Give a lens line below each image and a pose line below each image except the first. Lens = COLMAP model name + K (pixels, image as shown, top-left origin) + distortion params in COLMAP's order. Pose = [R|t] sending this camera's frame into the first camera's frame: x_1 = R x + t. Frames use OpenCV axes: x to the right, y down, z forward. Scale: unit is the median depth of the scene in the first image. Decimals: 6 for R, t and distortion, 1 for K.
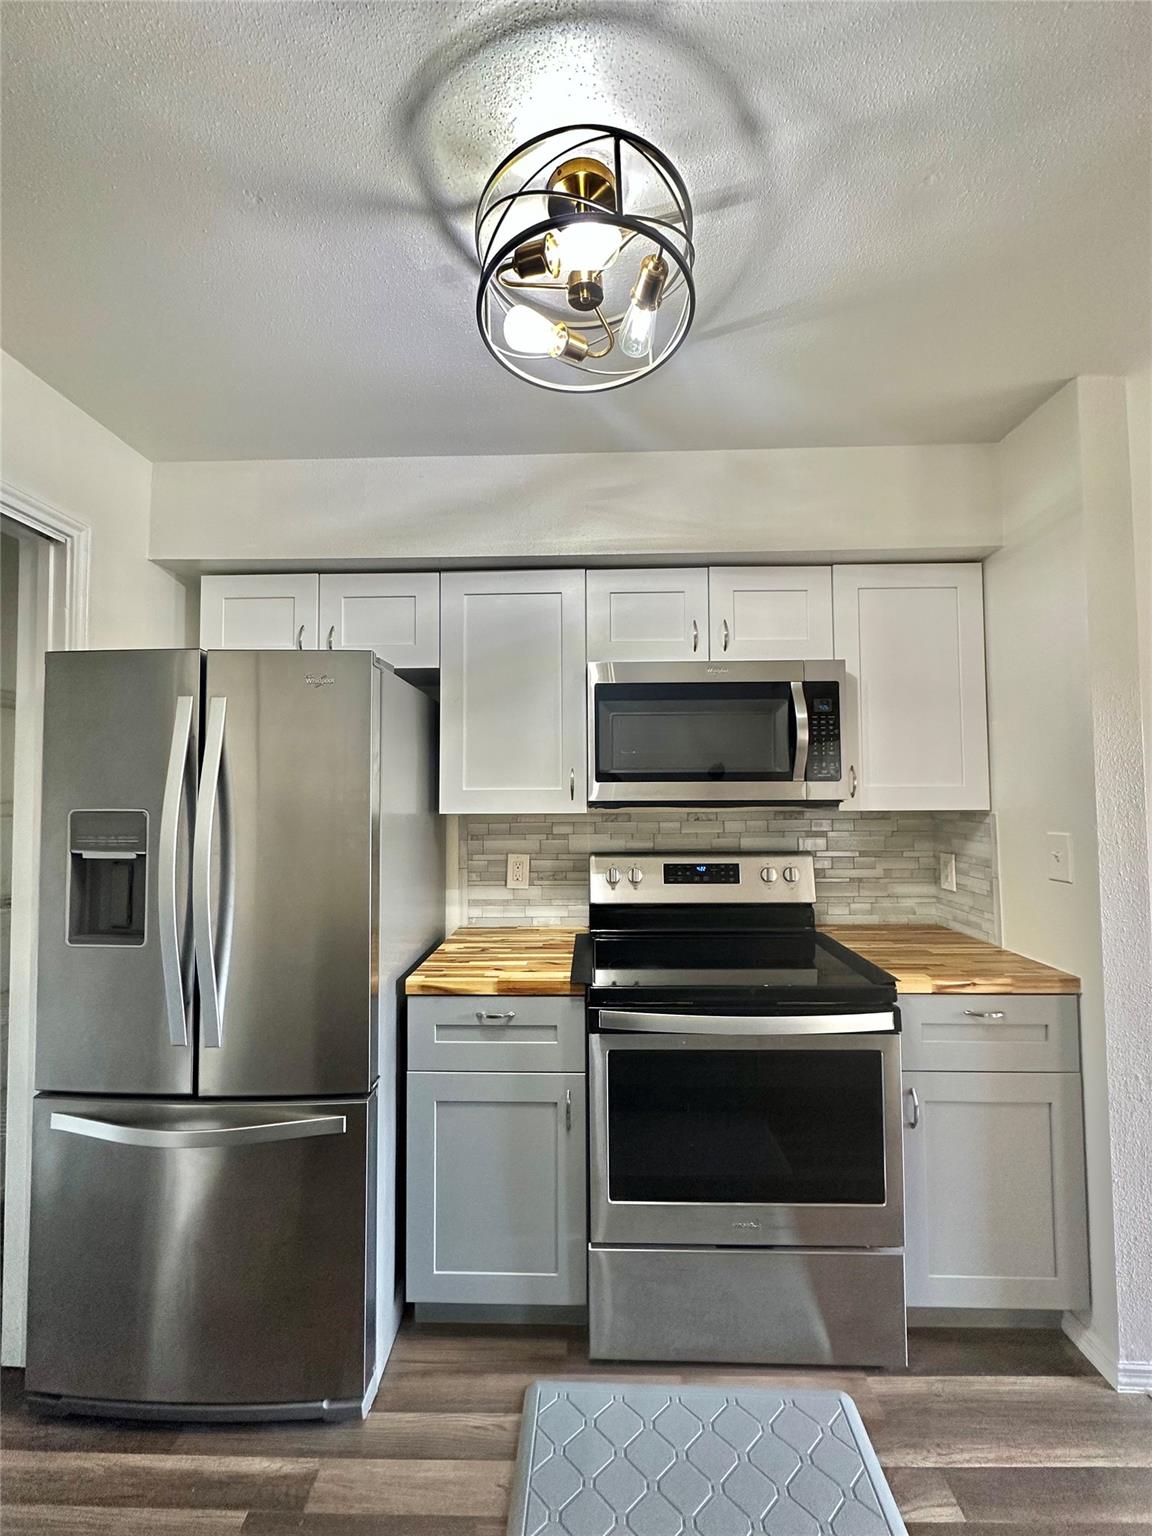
lens RADIAL K [[614.6, 0, 576.0], [0, 614.6, 768.0], [0, 0, 1]] dist [-0.005079, 0.001015]
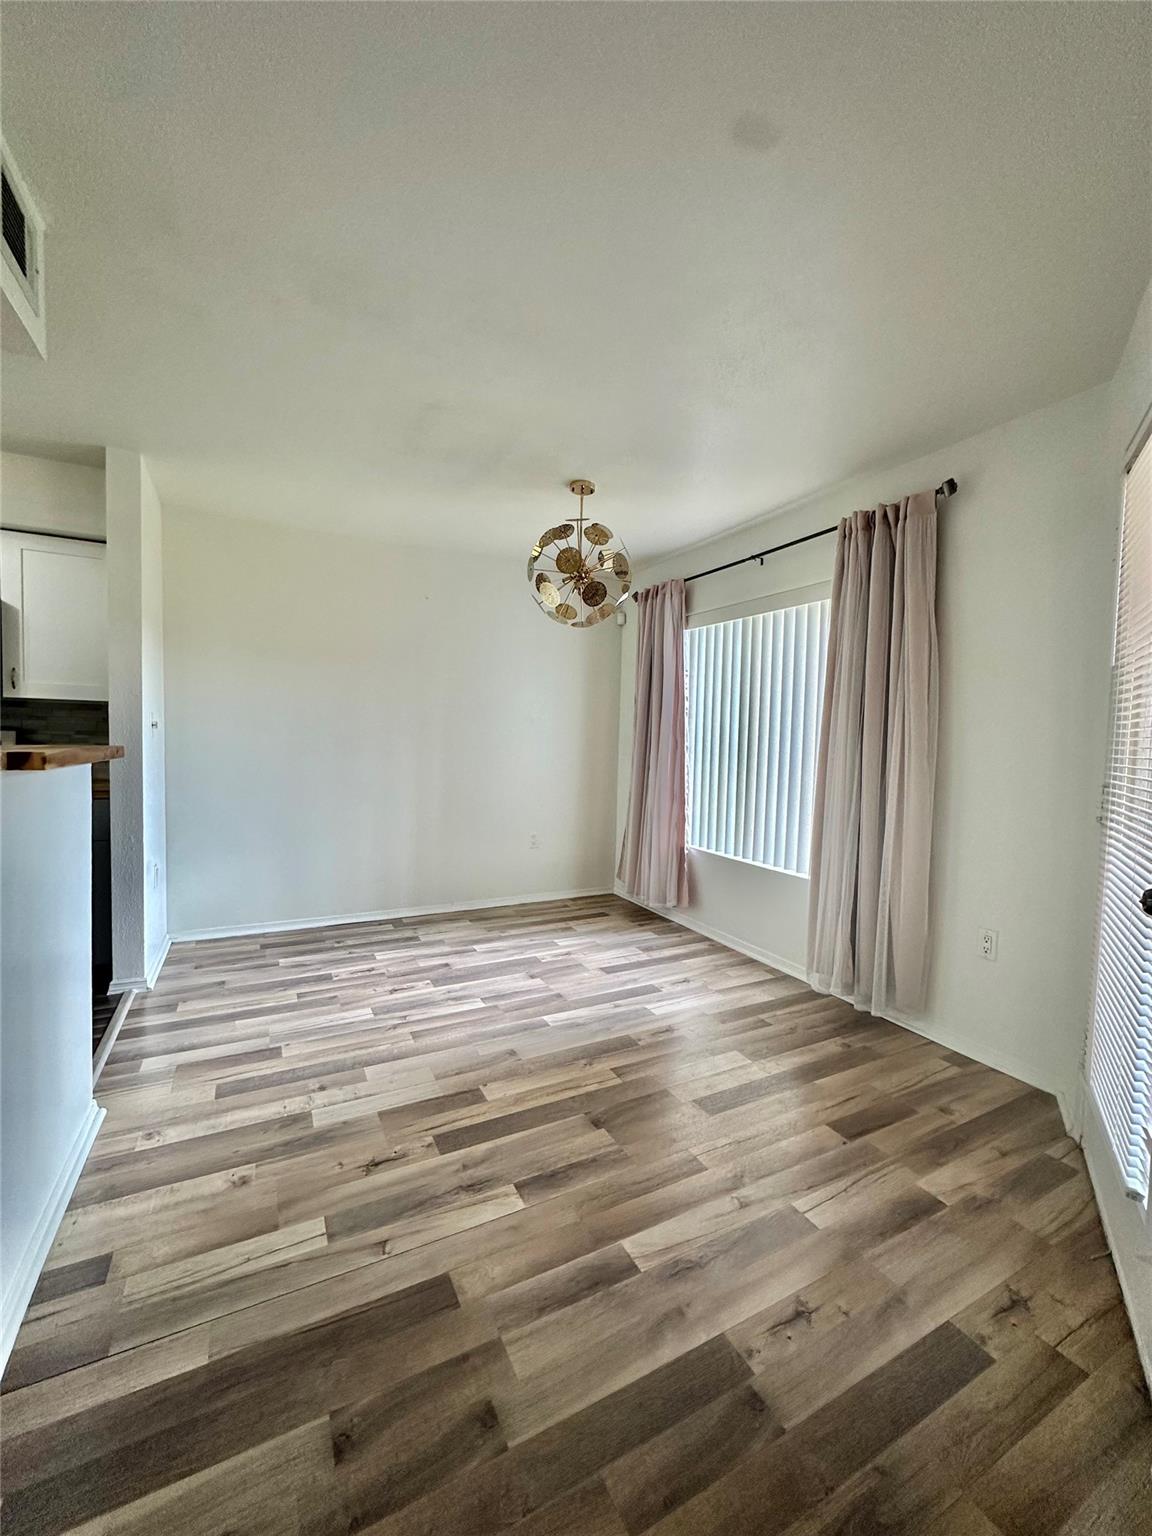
lens RADIAL K [[612.7, 0, 576.0], [0, 612.7, 768.0], [0, 0, 1]] dist [-0.001077, 0.000180]
pose [[0.876703, 0.004800, 0.481009, 1.131161], [-0.052696, 0.994890, 0.086117, 0.044859], [-0.478137, -0.100846, 0.872476, -1.219422]]
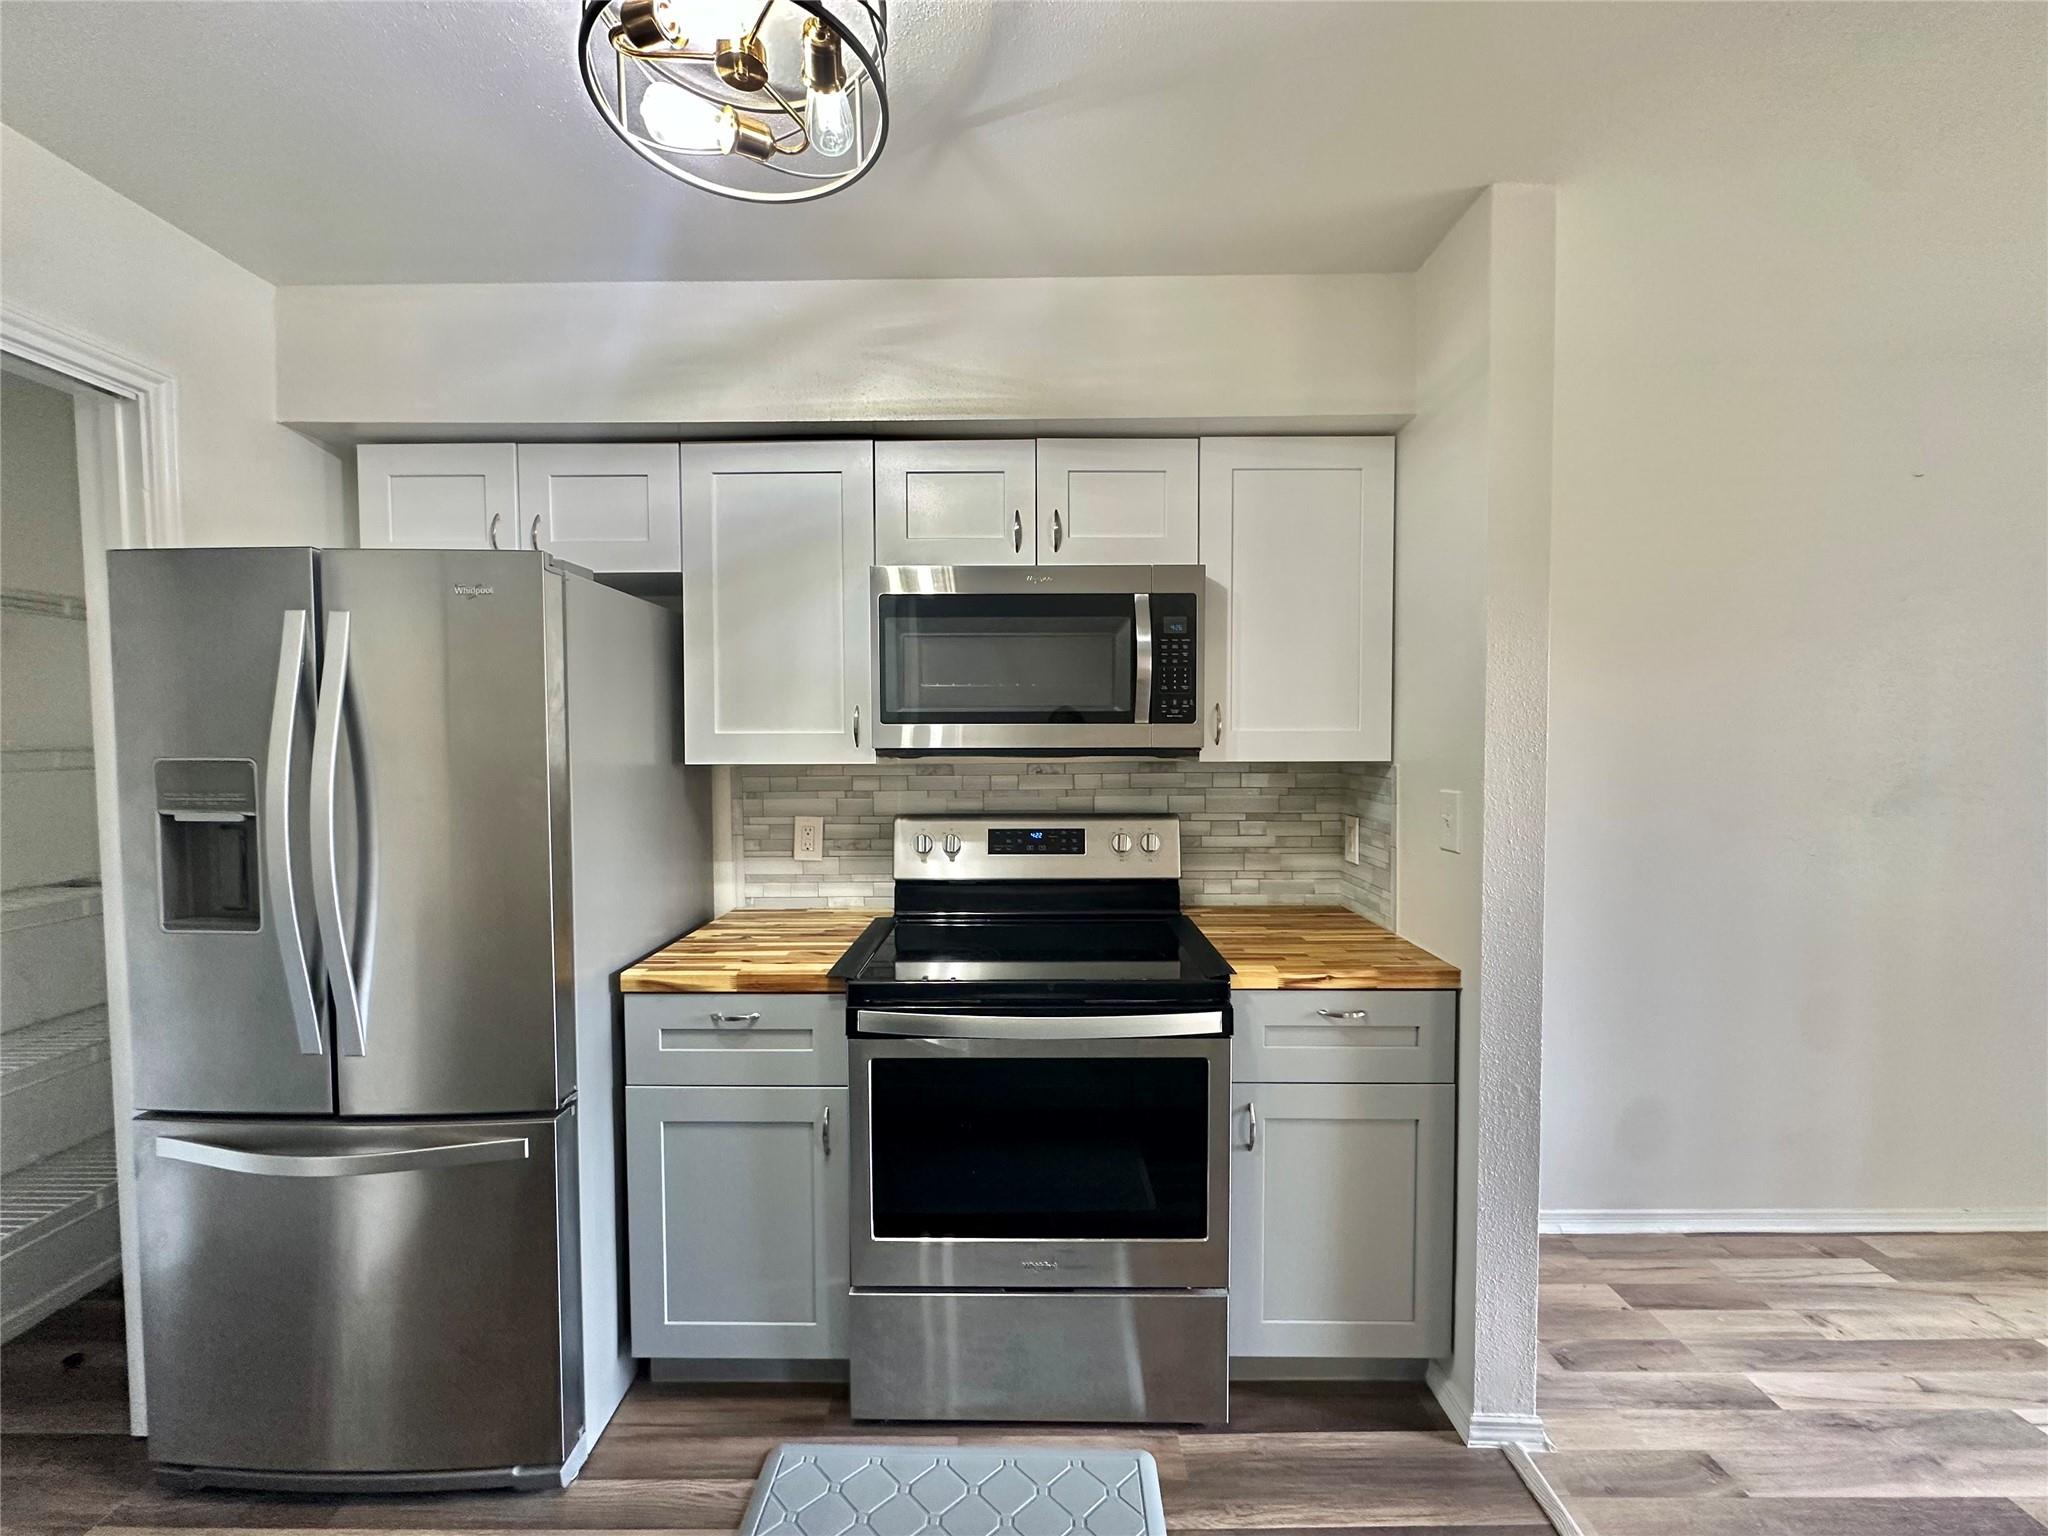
lens RADIAL K [[819.5, 0, 1024.0], [0, 819.5, 768.0], [0, 0, 1]] dist [-0.005079, 0.001015]
pose [[0.999837, 0.001827, 0.017978, 0.224291], [-0.003223, 0.996952, 0.077948, -0.003187], [-0.017781, -0.077993, 0.996795, -0.039004]]
